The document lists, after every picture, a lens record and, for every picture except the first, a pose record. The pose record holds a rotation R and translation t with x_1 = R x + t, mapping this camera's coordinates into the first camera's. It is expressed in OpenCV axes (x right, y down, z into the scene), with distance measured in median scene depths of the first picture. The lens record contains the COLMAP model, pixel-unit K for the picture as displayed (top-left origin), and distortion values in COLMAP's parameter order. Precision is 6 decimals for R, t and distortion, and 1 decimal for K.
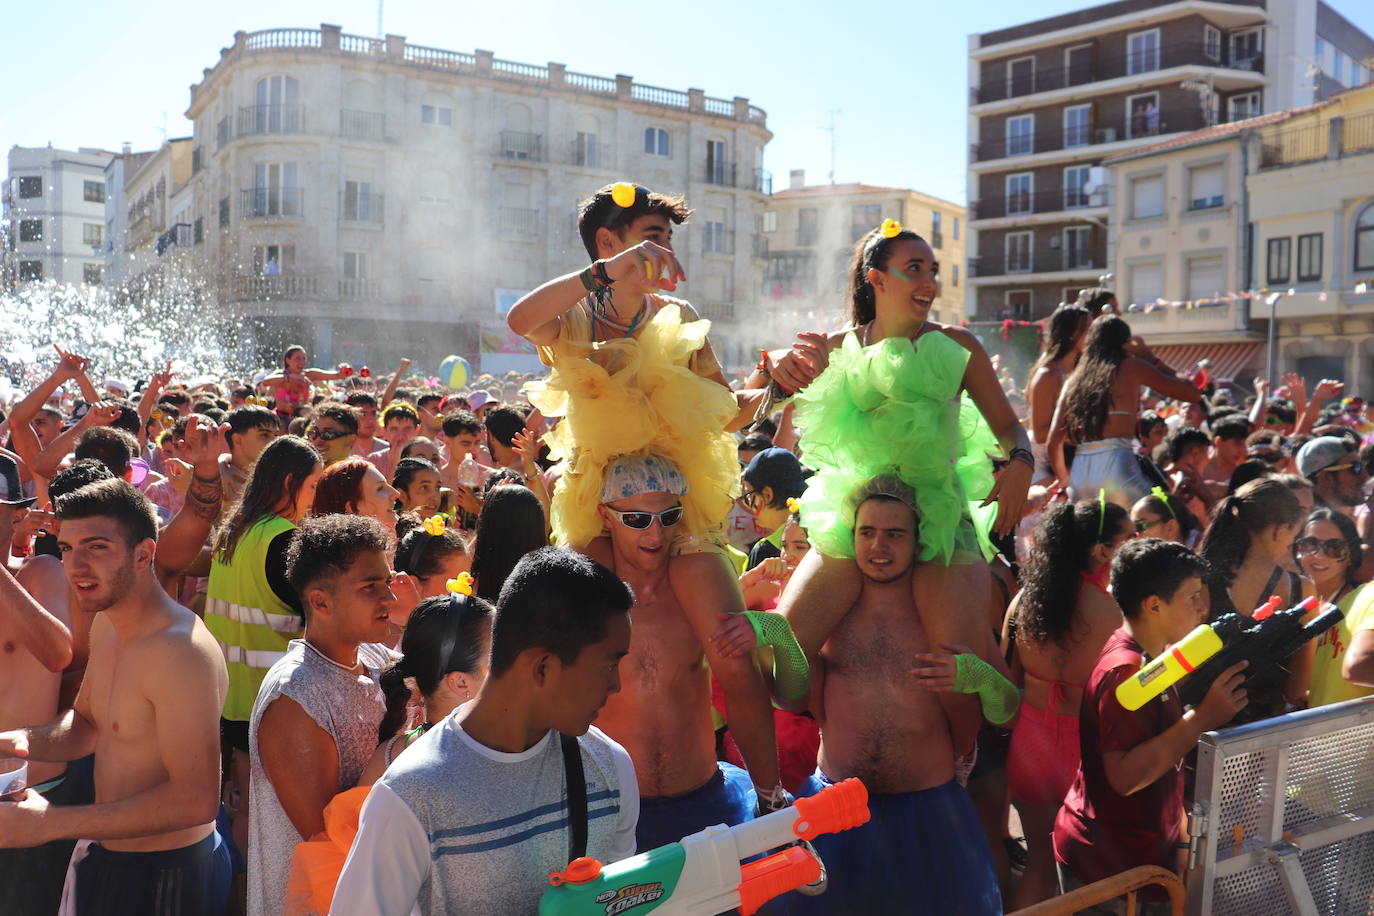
lens RADIAL K [[1131.5, 0, 673.4], [0, 1131.5, 451.8], [0, 0, 1]] dist [-0.177438, 0.162503]
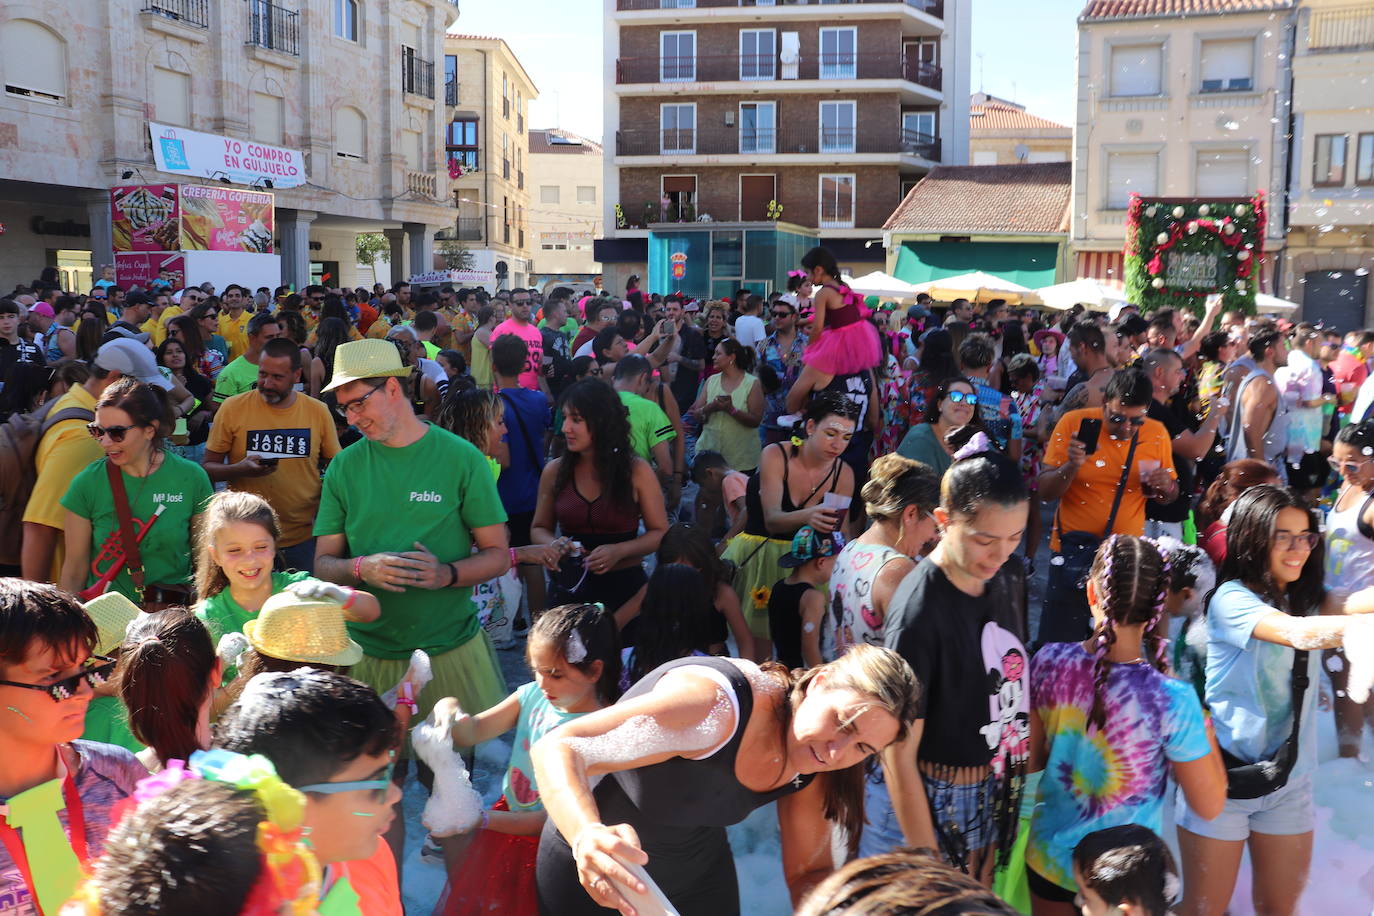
lens RADIAL K [[1131.5, 0, 673.4], [0, 1131.5, 451.8], [0, 0, 1]] dist [-0.177438, 0.162503]
pose [[0.768108, -0.099926, 0.632475, -0.327269], [0.041246, 0.993418, 0.106861, -0.042805], [-0.638991, -0.055994, 0.767174, 0.497247]]
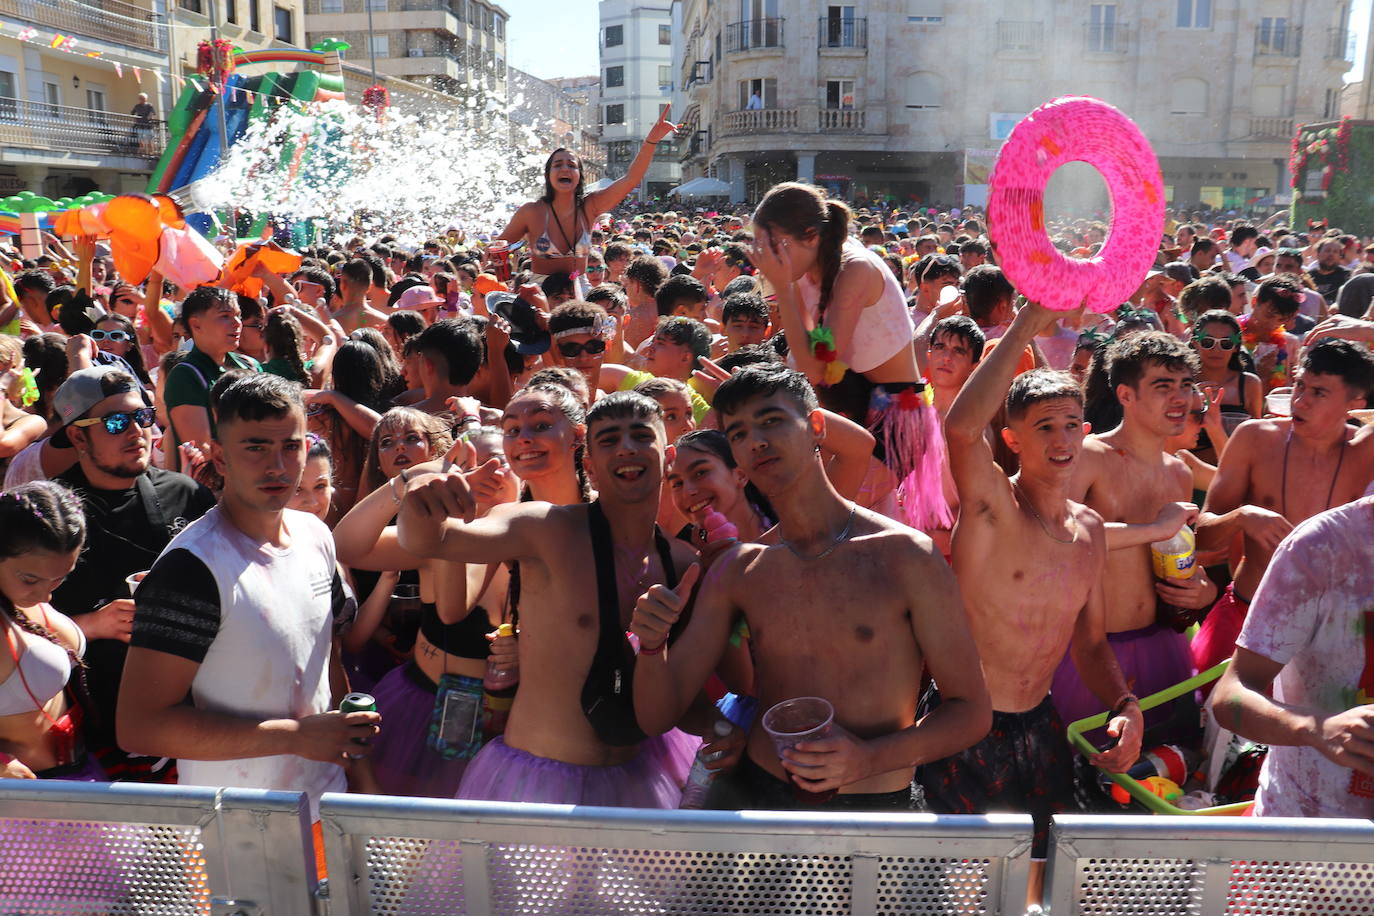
lens RADIAL K [[1146.8, 0, 675.7], [0, 1146.8, 453.4], [0, 0, 1]] dist [-0.171617, 0.162071]
pose [[0.853415, 0.087767, -0.513790, 0.125197], [-0.010483, 0.988412, 0.151430, -0.006359], [0.521127, -0.123847, 0.844446, 0.062041]]
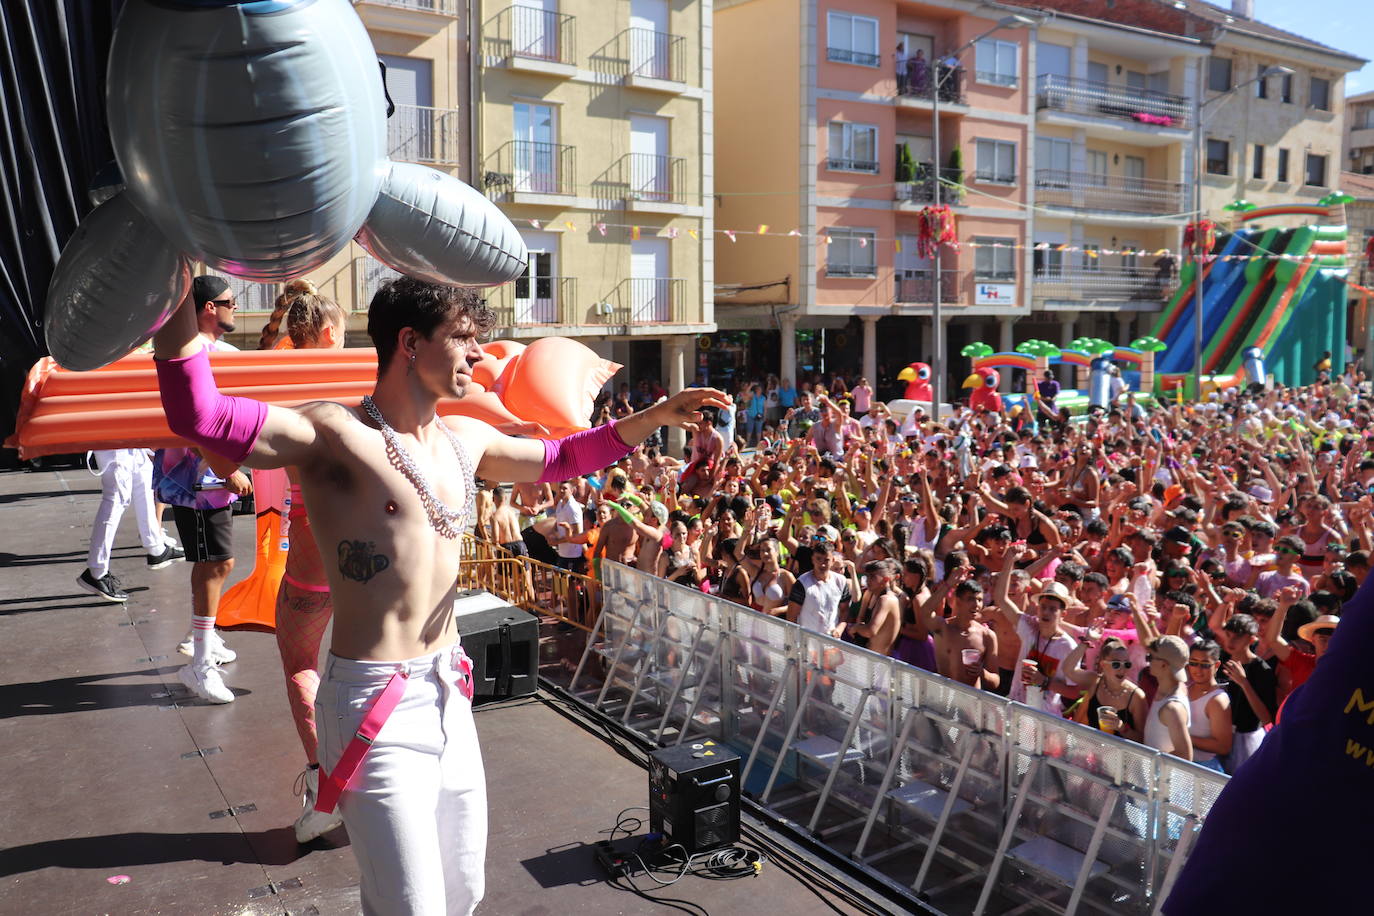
lens RADIAL K [[1131.5, 0, 673.4], [0, 1131.5, 451.8], [0, 0, 1]] dist [-0.177438, 0.162503]
pose [[0.096221, 0.111516, -0.989093, 0.292879], [-0.046753, 0.993114, 0.107421, -0.041824], [0.994261, 0.035907, 0.100772, 0.042666]]
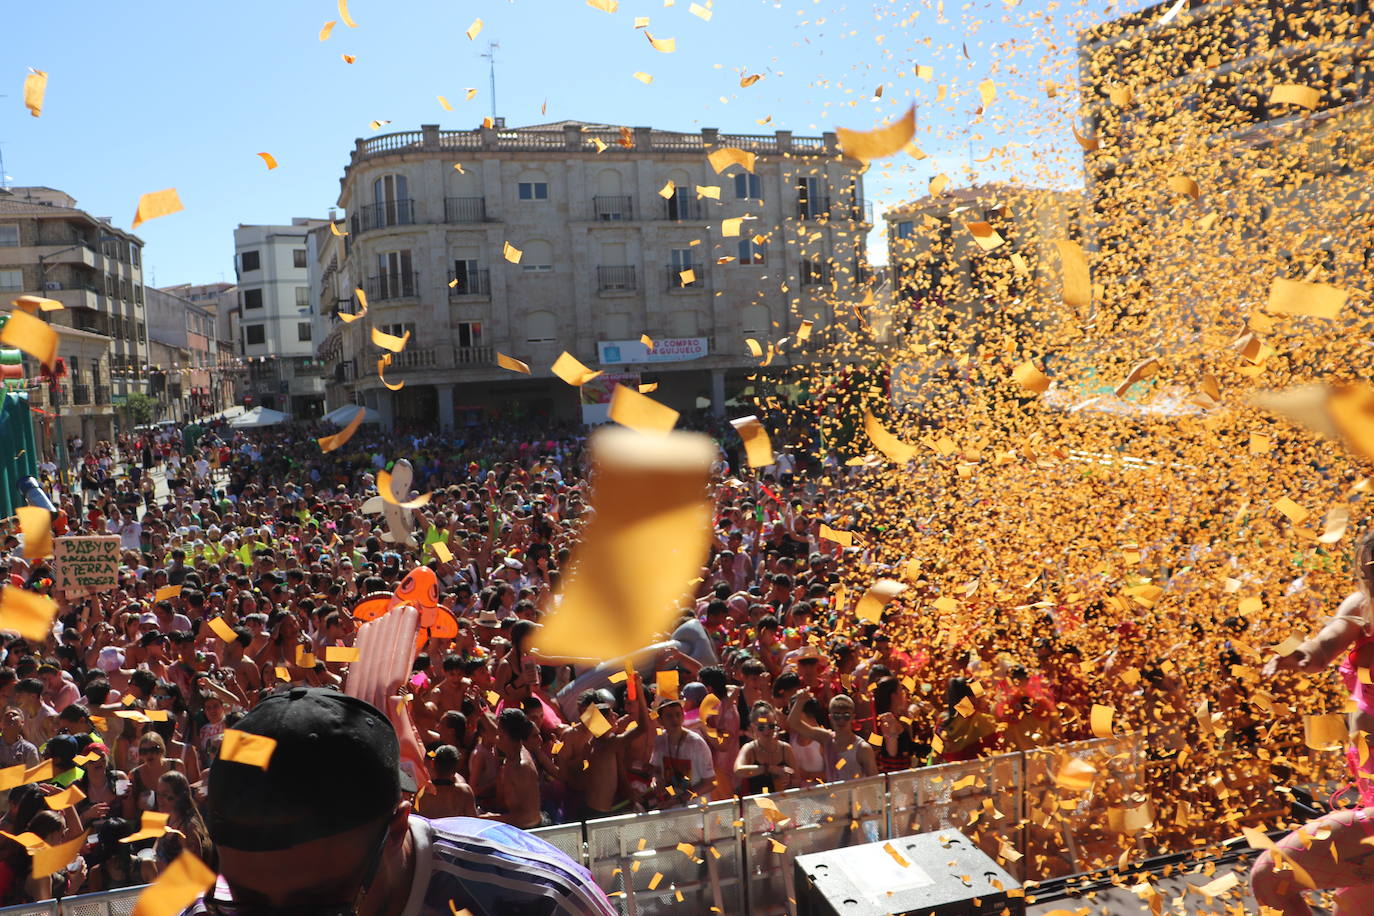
lens RADIAL K [[1131.5, 0, 673.4], [0, 1131.5, 451.8], [0, 0, 1]] dist [-0.177438, 0.162503]
pose [[0.971288, -0.058560, -0.230588, 0.172652], [0.062184, 0.998029, 0.008476, -0.046868], [0.229637, -0.022571, 0.973015, -0.062792]]
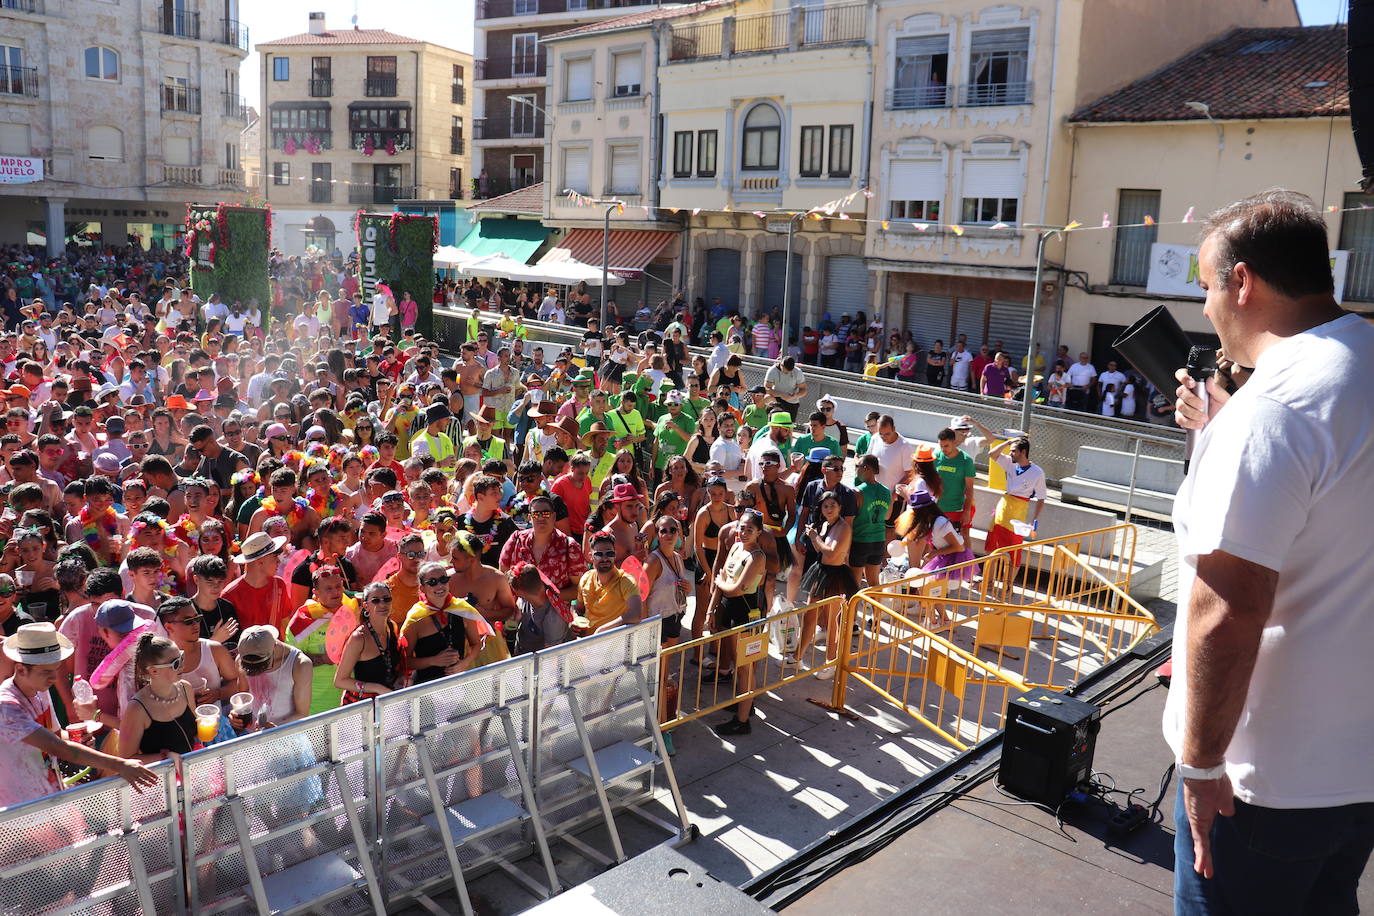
lens RADIAL K [[1131.5, 0, 673.4], [0, 1131.5, 451.8], [0, 0, 1]] dist [-0.177438, 0.162503]
pose [[0.947083, -0.040622, 0.318407, 0.155366], [-0.006669, 0.989255, 0.146045, -0.040387], [-0.320918, -0.140440, 0.936637, -0.013796]]
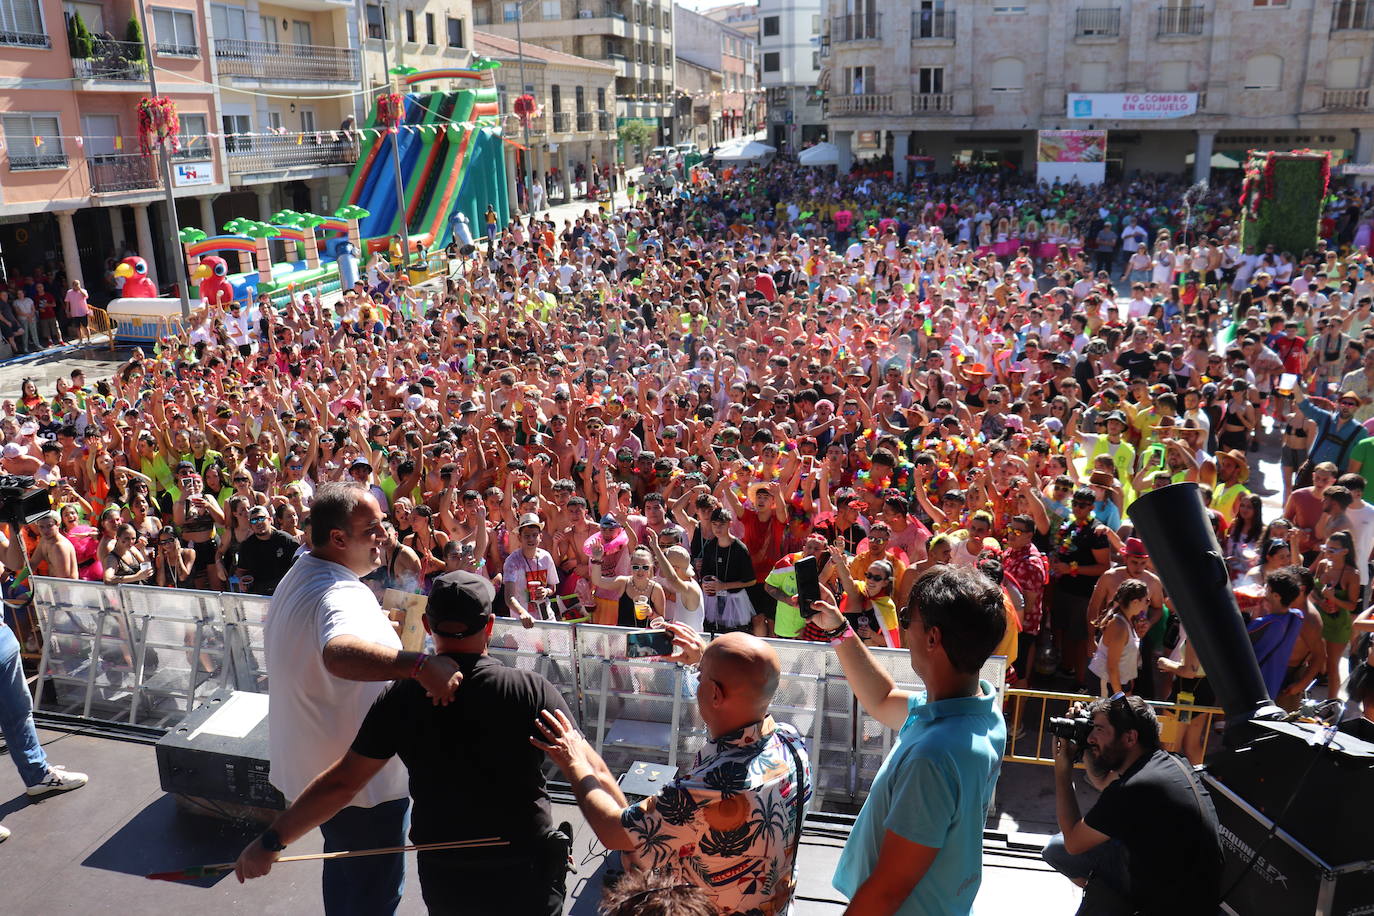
lens RADIAL K [[1131.5, 0, 673.4], [0, 1131.5, 451.8], [0, 0, 1]] dist [-0.177438, 0.162503]
pose [[0.751287, 0.150077, -0.642686, 0.278512], [0.004435, 0.972632, 0.232309, -0.066792], [0.659961, -0.177381, 0.730060, -0.020137]]
